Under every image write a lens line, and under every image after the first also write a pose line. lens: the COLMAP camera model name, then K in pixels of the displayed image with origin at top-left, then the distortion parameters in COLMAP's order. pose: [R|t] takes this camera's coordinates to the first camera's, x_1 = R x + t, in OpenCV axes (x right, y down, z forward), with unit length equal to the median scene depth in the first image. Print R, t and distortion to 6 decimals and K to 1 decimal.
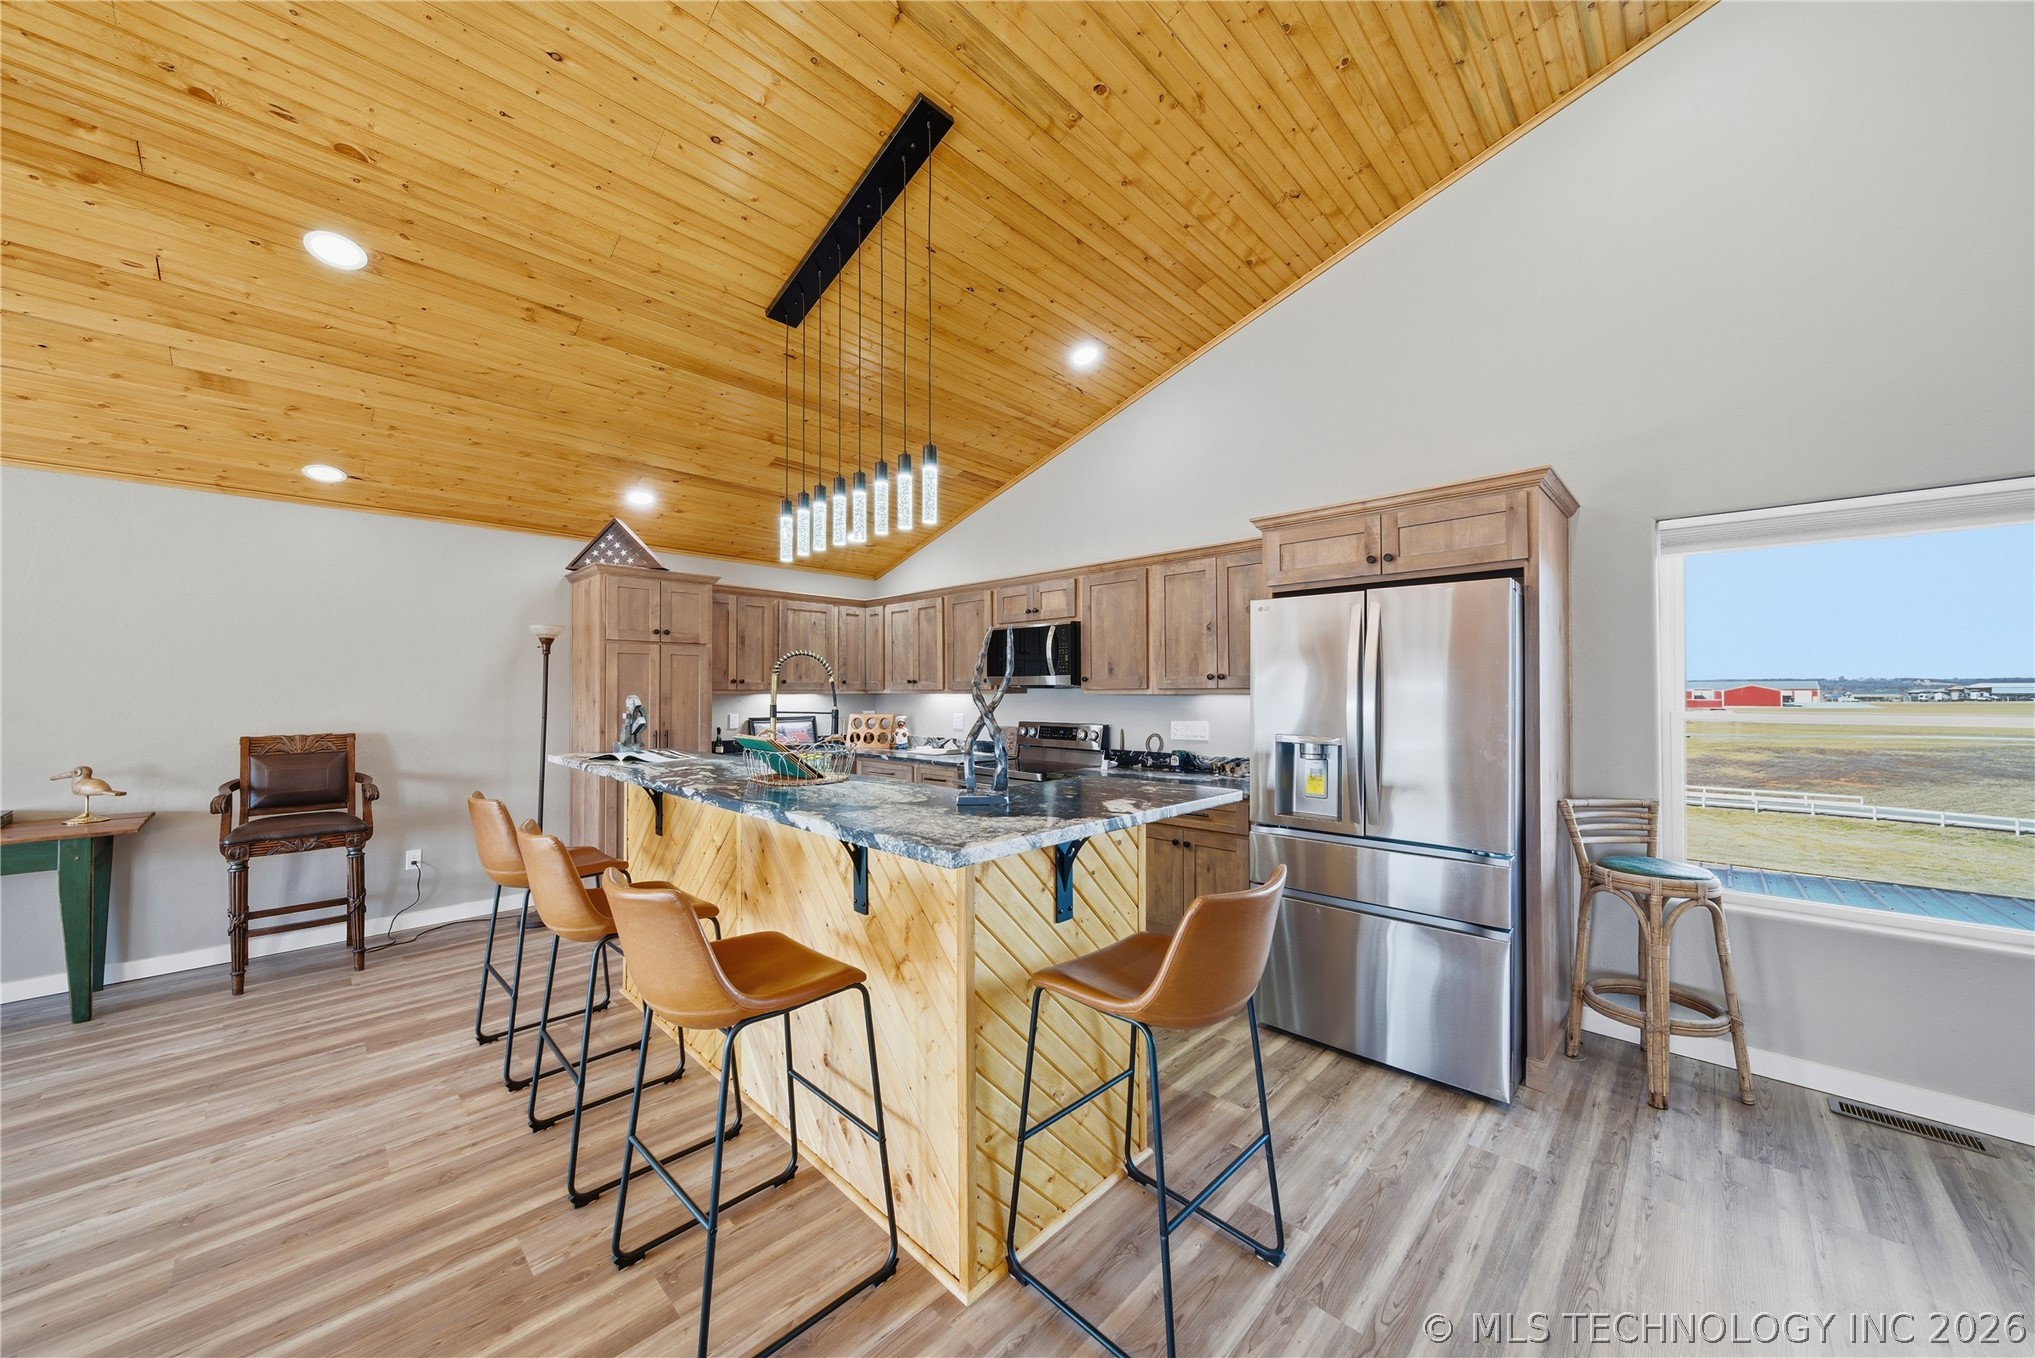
lens RADIAL K [[717.2, 0, 1010.2], [0, 717.2, 683.8], [0, 0, 1]] dist [-0.000763, -0.000135]
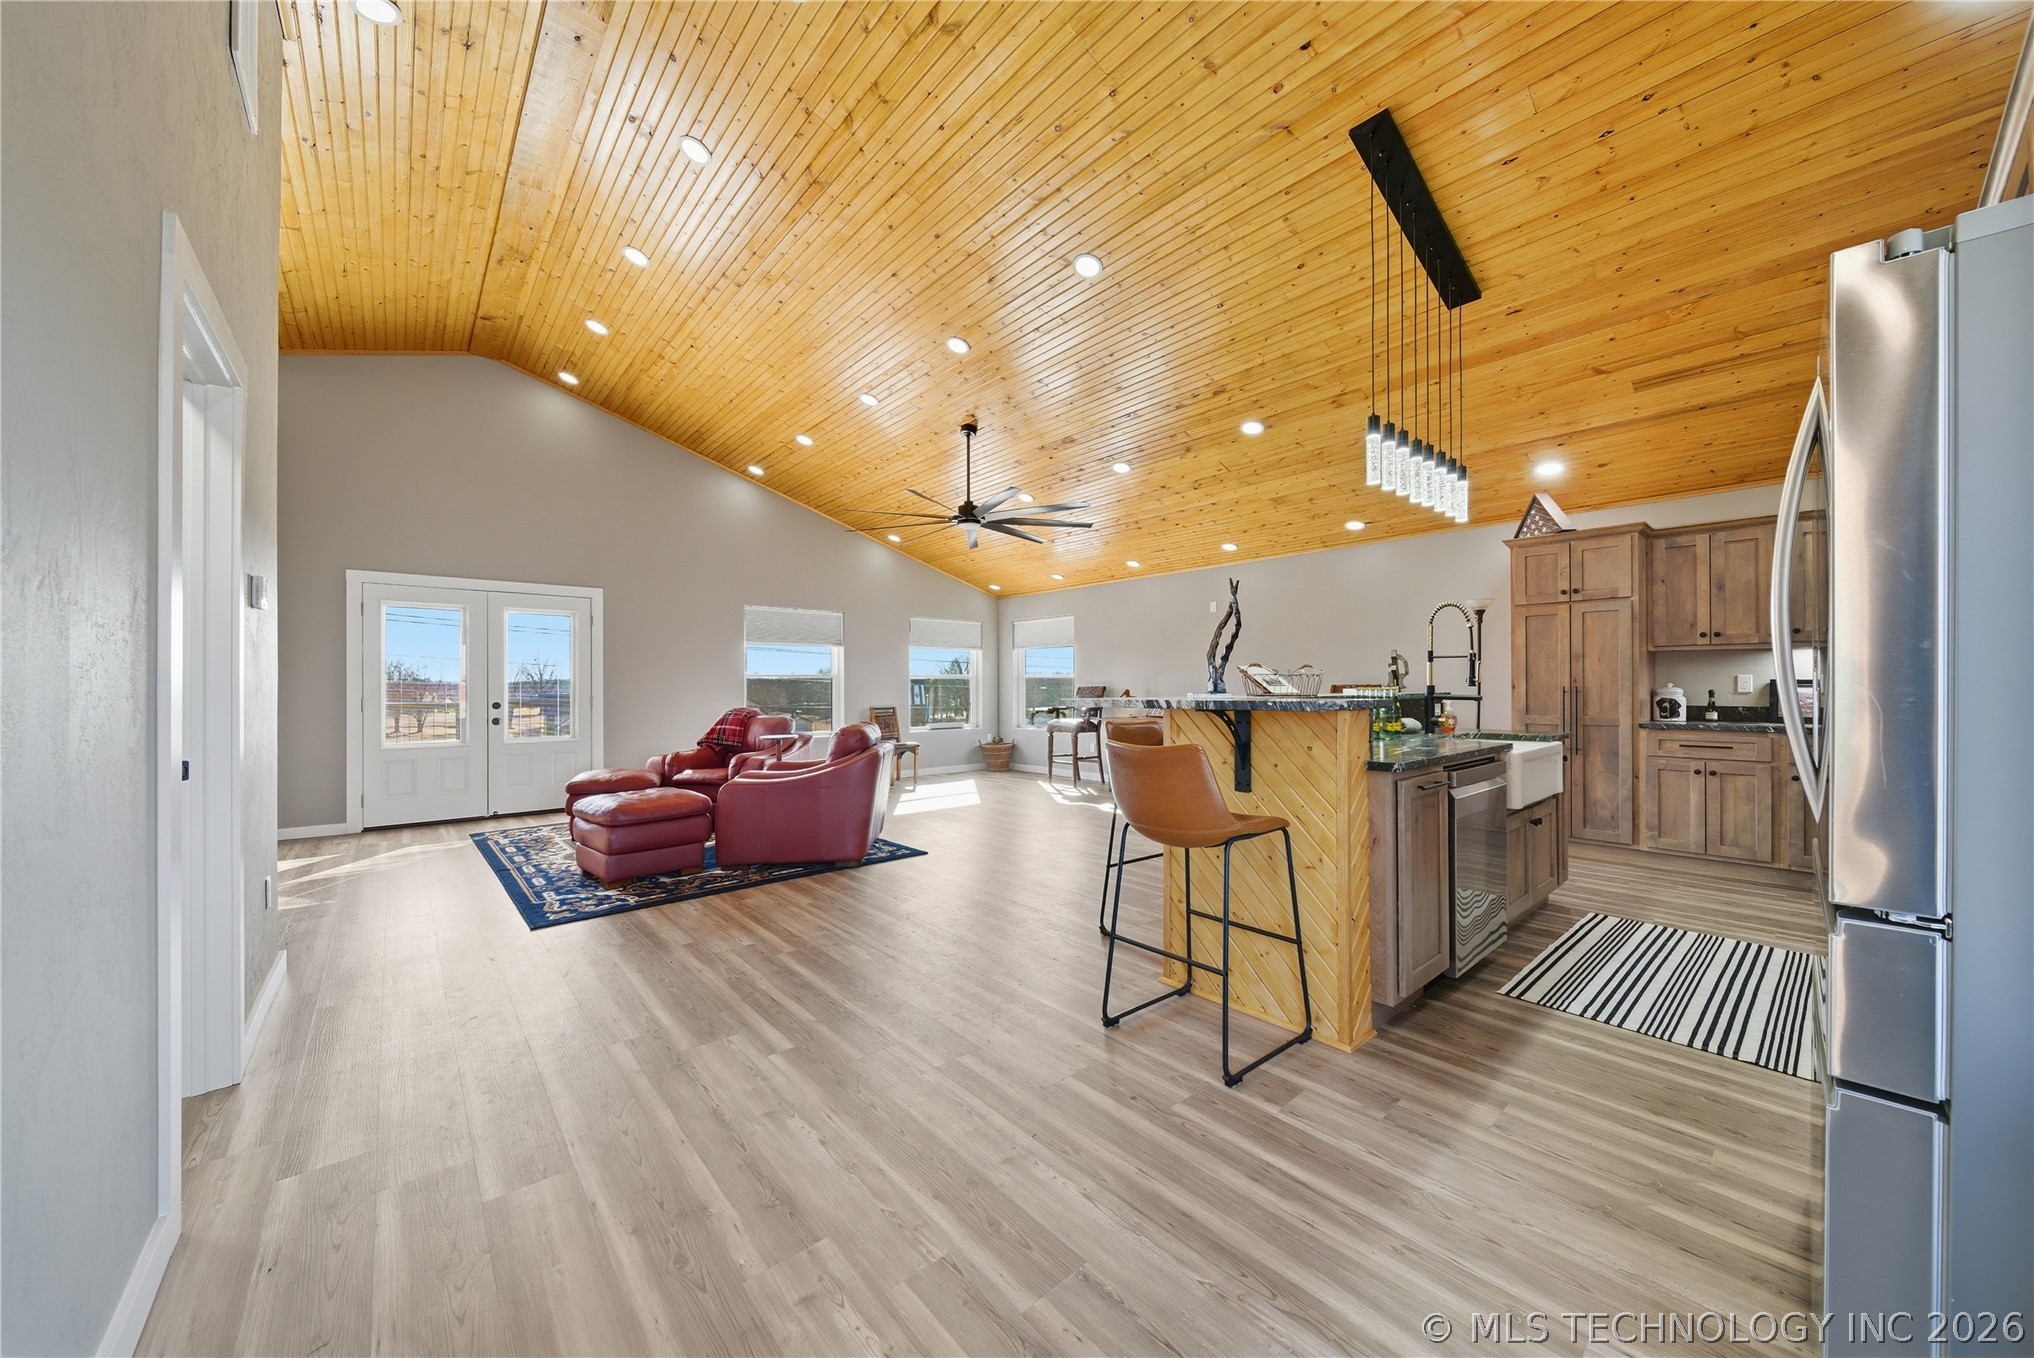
lens RADIAL K [[712.2, 0, 1018.9], [0, 712.2, 684.4], [0, 0, 1]] dist [-0.001982, -0.000287]
pose [[-0.075359, -0.001641, -0.997155, 0.767775], [0.014411, 0.999892, -0.002735, 0.068110], [0.997052, -0.014576, -0.075327, 0.365120]]
